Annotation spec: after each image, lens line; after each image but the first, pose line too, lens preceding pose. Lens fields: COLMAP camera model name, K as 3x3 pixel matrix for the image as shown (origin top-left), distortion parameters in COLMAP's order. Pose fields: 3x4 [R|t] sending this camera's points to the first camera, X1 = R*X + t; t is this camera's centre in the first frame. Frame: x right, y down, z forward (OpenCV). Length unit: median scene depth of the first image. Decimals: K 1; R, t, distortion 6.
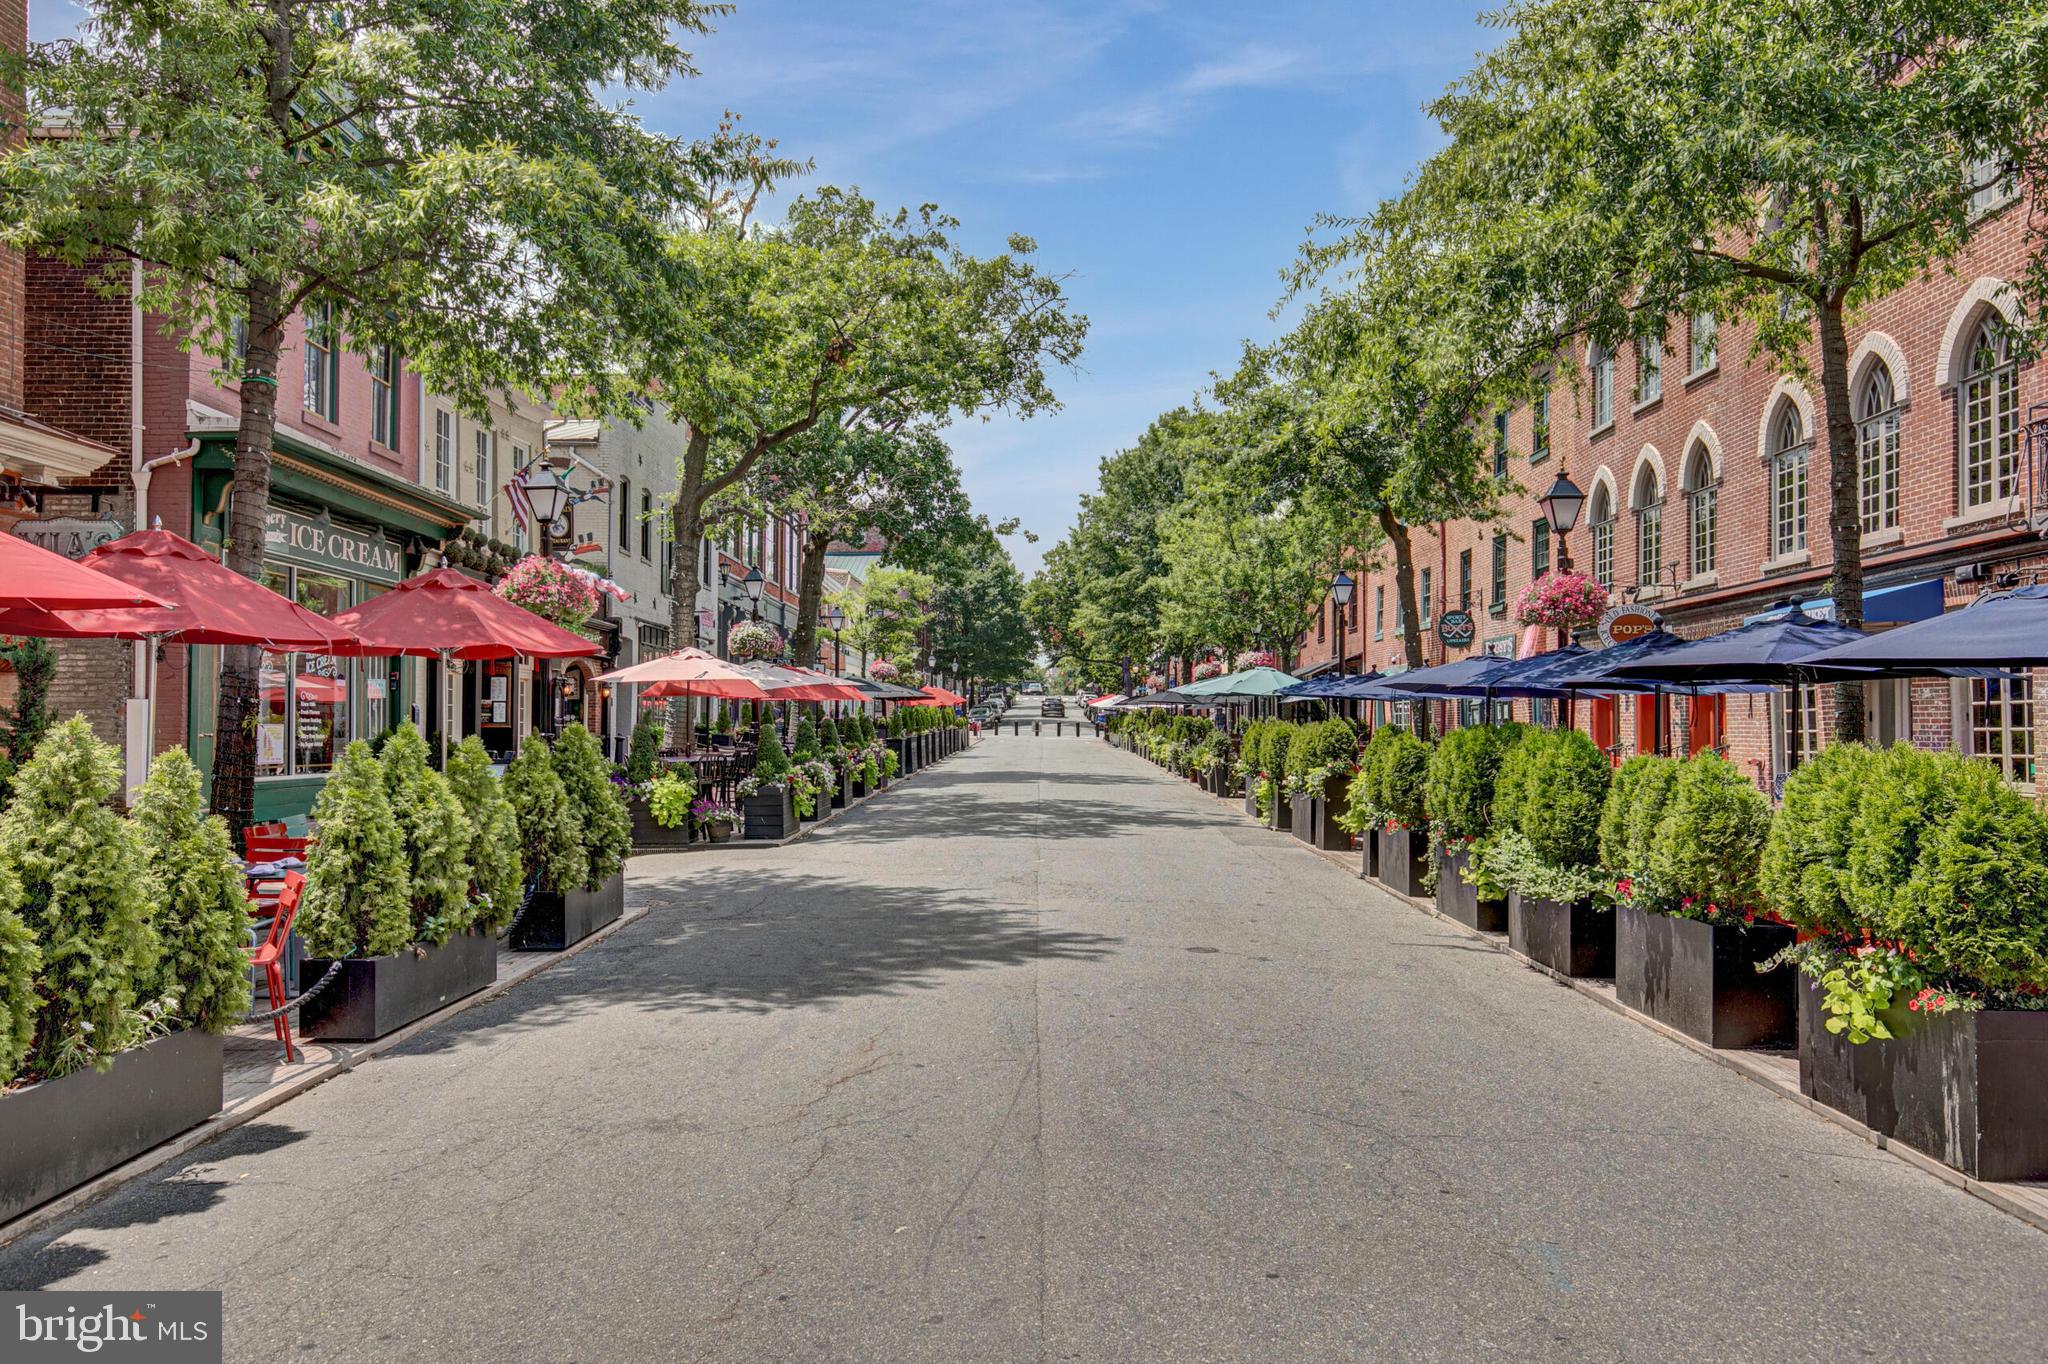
lens RADIAL K [[1449.6, 0, 1022.8], [0, 1449.6, 688.8], [0, 0, 1]] dist [-0.004952, 0.002751]
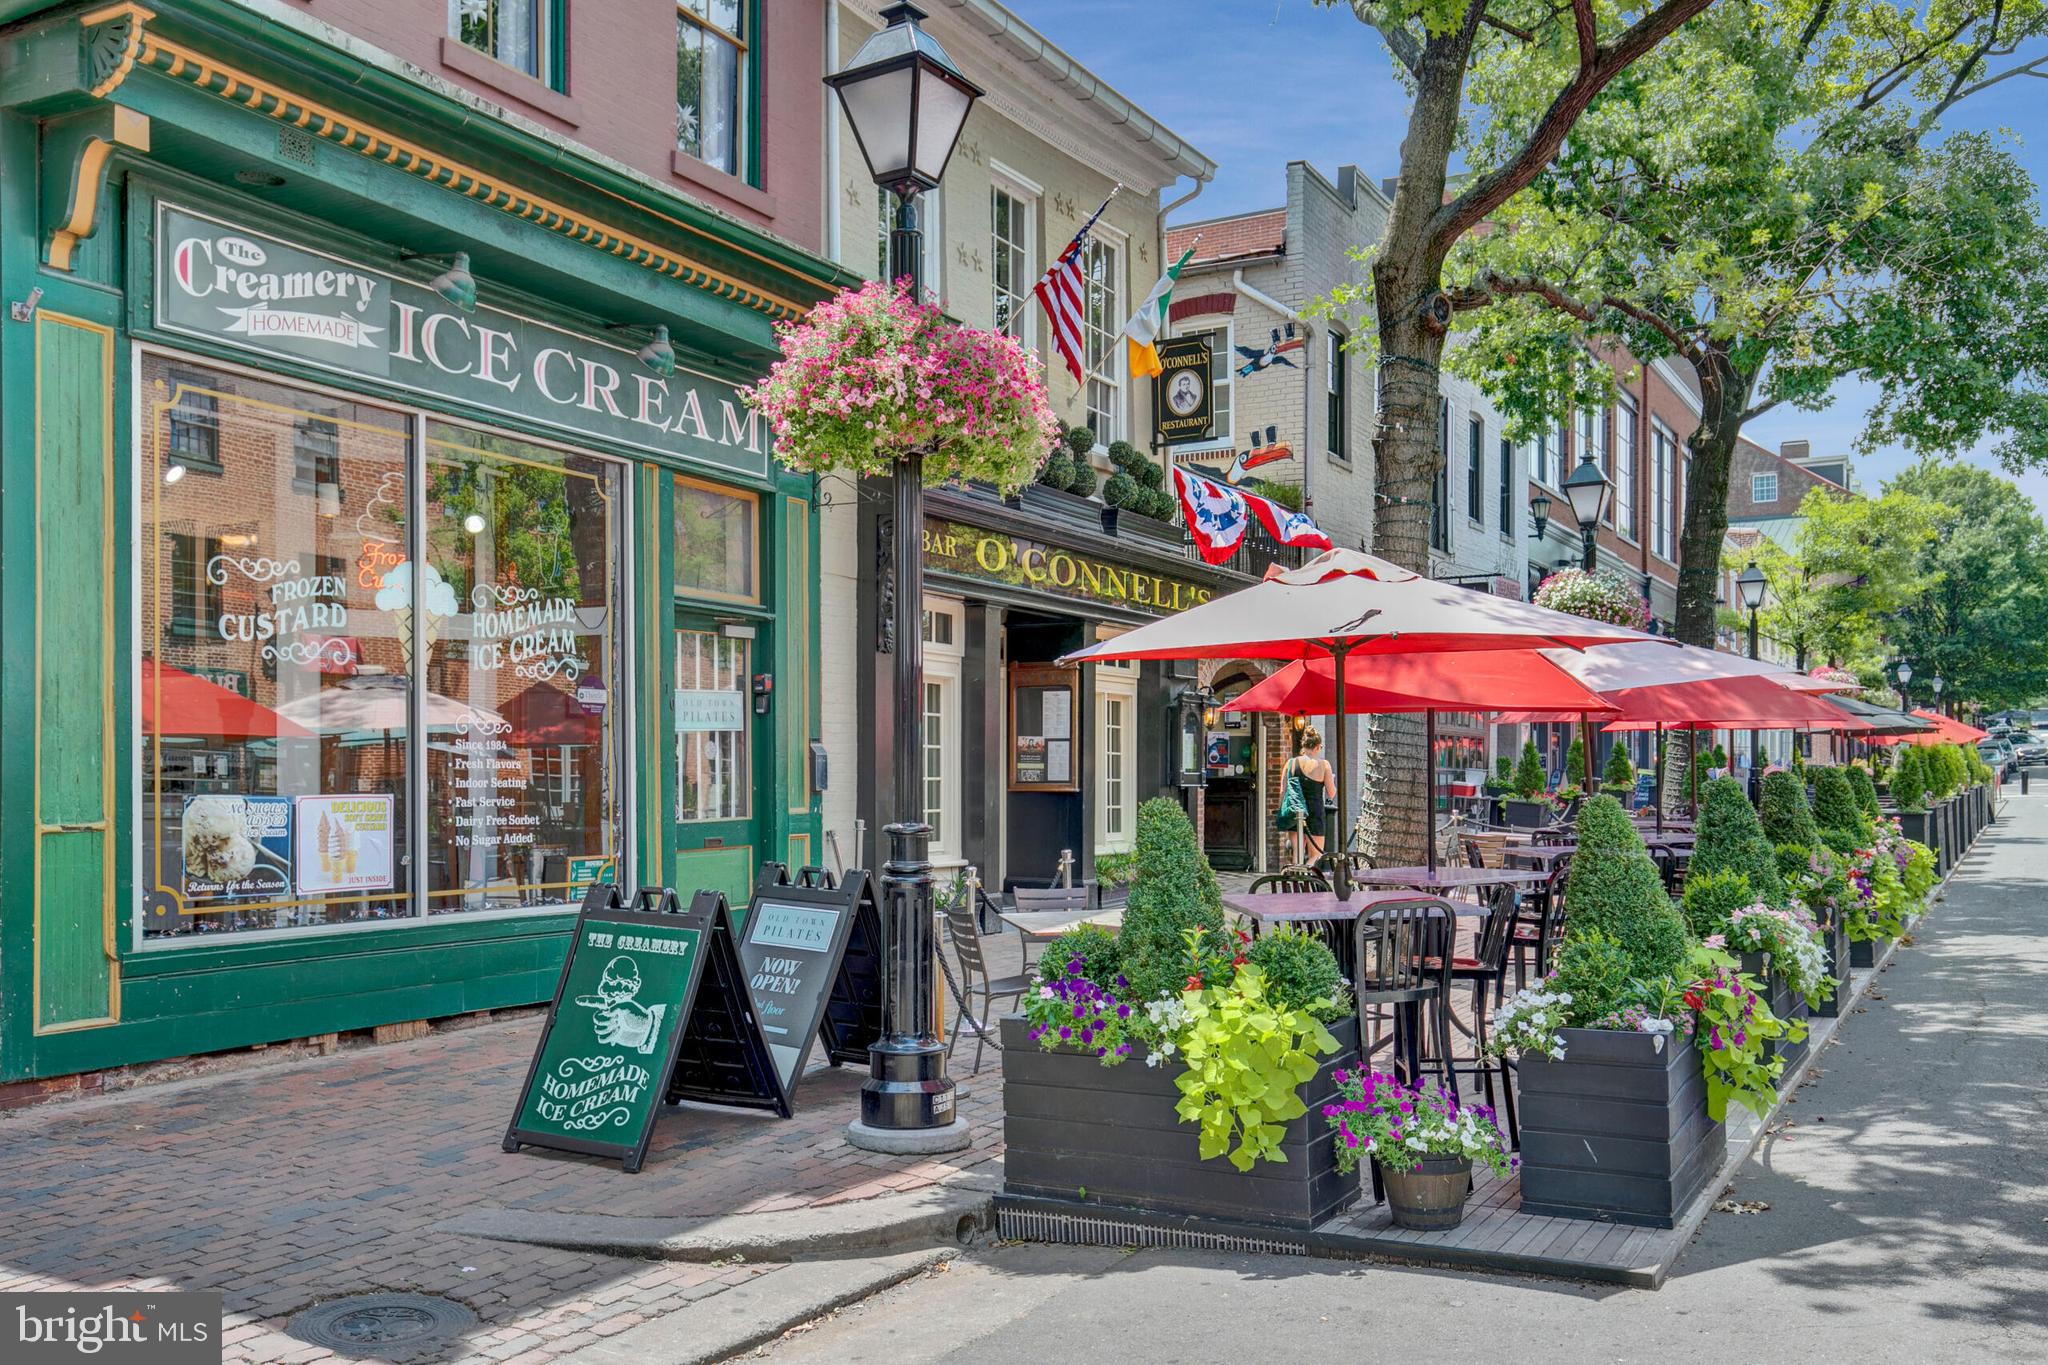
lens RADIAL K [[1836.9, 0, 997.6], [0, 1836.9, 765.2], [0, 0, 1]] dist [0.001260, -0.014972]
pose [[0.875871, -0.005430, -0.482514, -0.067328], [0.014228, 0.999793, 0.014575, 0.007354], [0.482335, -0.019631, 0.875767, 0.396528]]
